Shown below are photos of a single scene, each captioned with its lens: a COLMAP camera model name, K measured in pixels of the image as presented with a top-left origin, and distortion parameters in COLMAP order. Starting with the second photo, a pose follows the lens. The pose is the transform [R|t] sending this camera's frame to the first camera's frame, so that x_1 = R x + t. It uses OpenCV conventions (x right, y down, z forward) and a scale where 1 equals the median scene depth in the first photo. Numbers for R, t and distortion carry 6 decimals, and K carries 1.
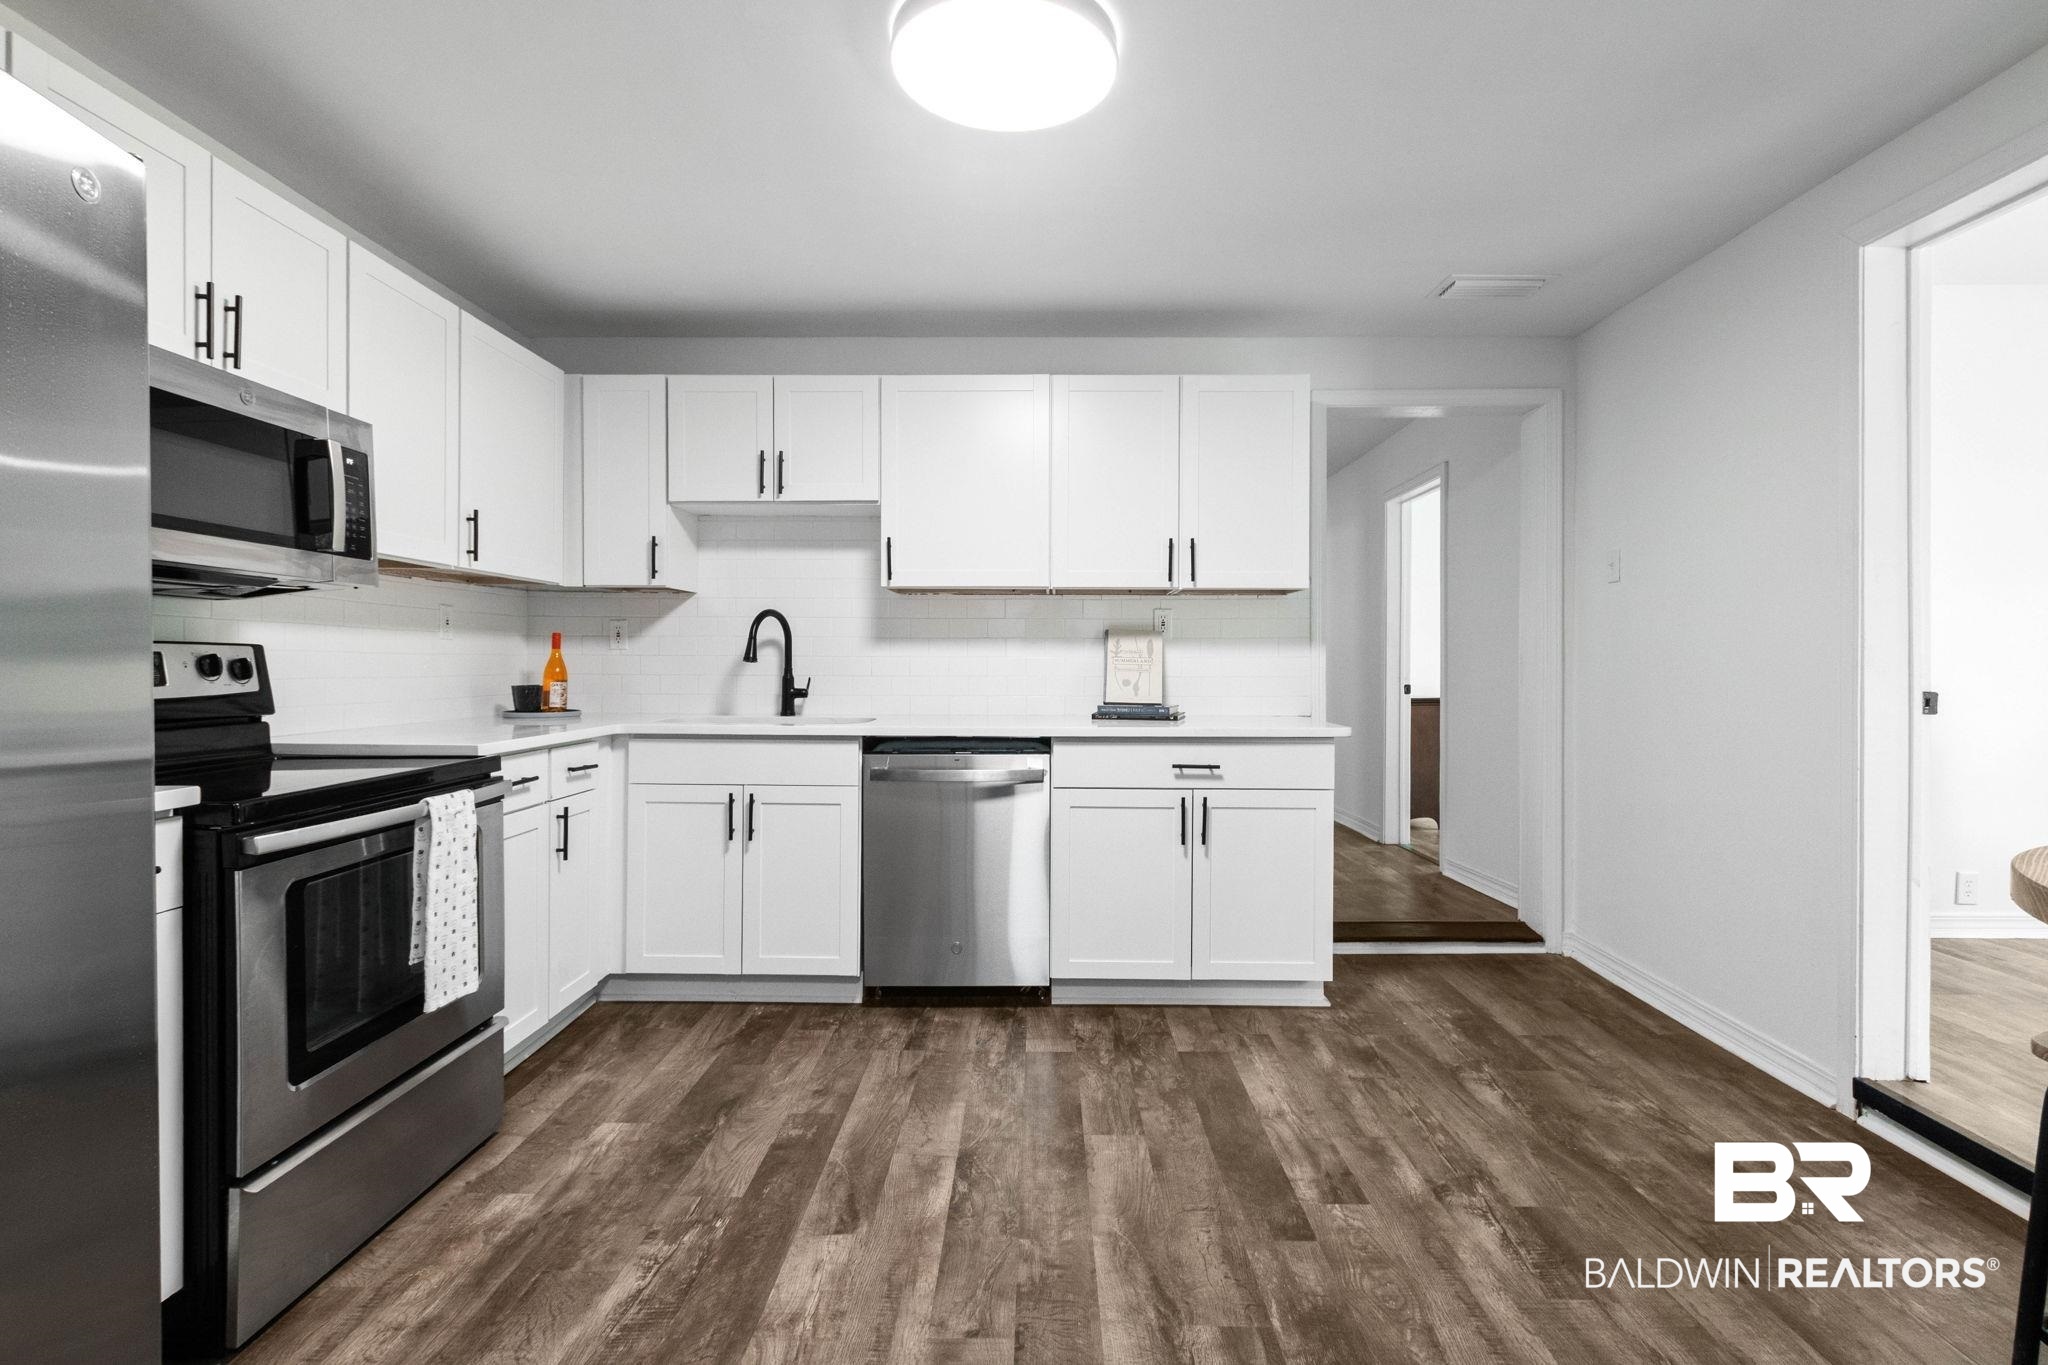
lens RADIAL K [[953.3, 0, 1026.2], [0, 953.3, 667.8], [0, 0, 1]] dist [0.001935, -0.000066]
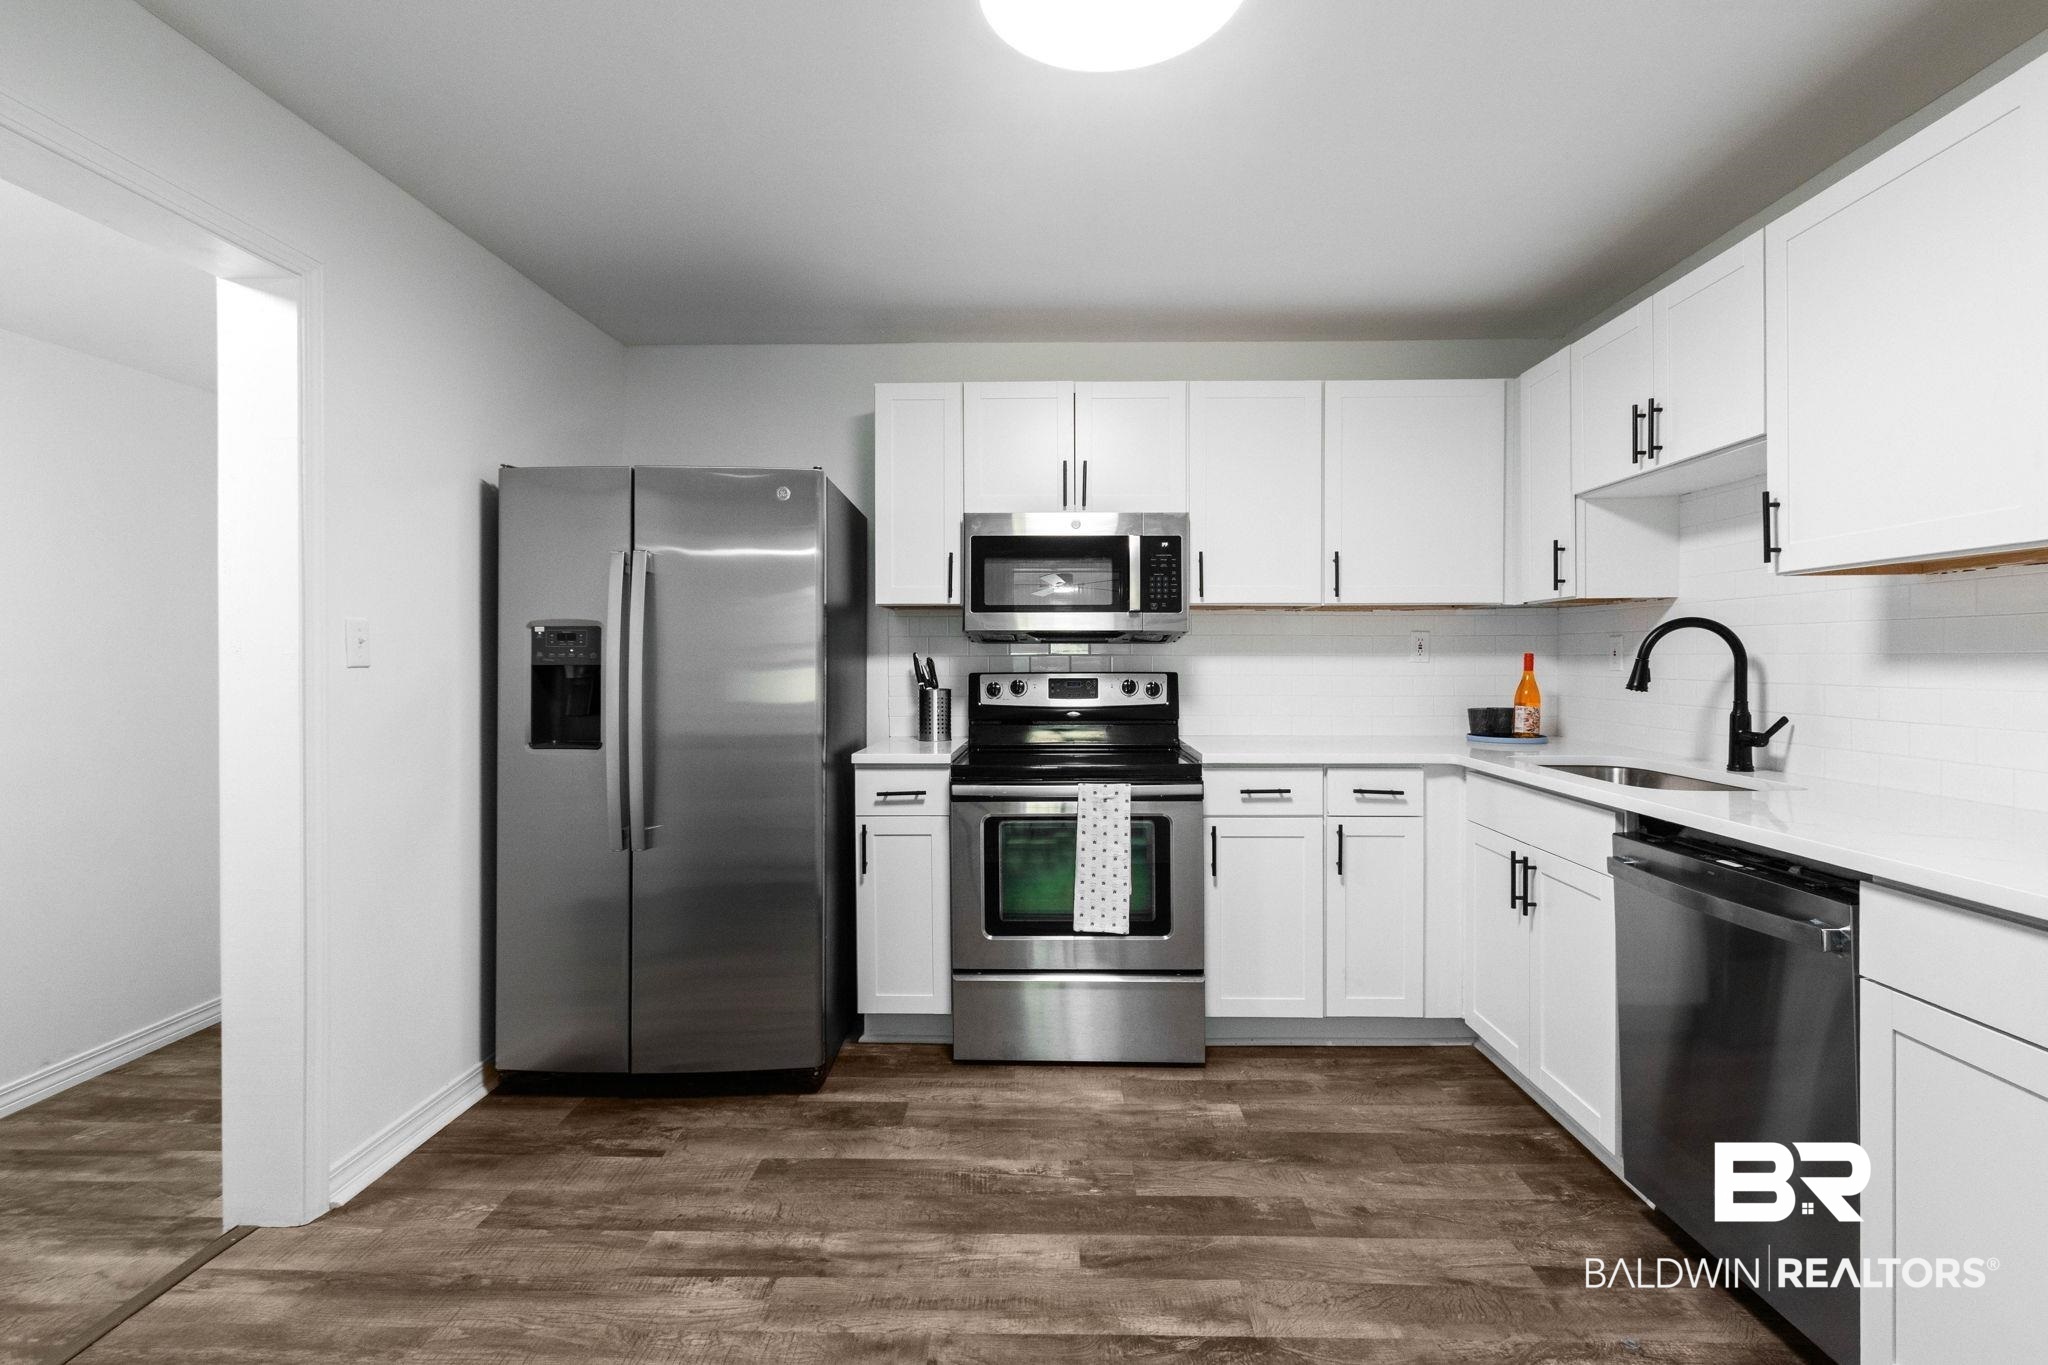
lens RADIAL K [[936.0, 0, 1027.2], [0, 936.0, 673.1], [0, 0, 1]] dist [0.003234, -0.000900]
pose [[-0.008583, 0.013161, -0.999877, 0.586731], [-0.003755, 0.999906, 0.013194, -0.036833], [0.999956, 0.003868, -0.008533, 0.690832]]
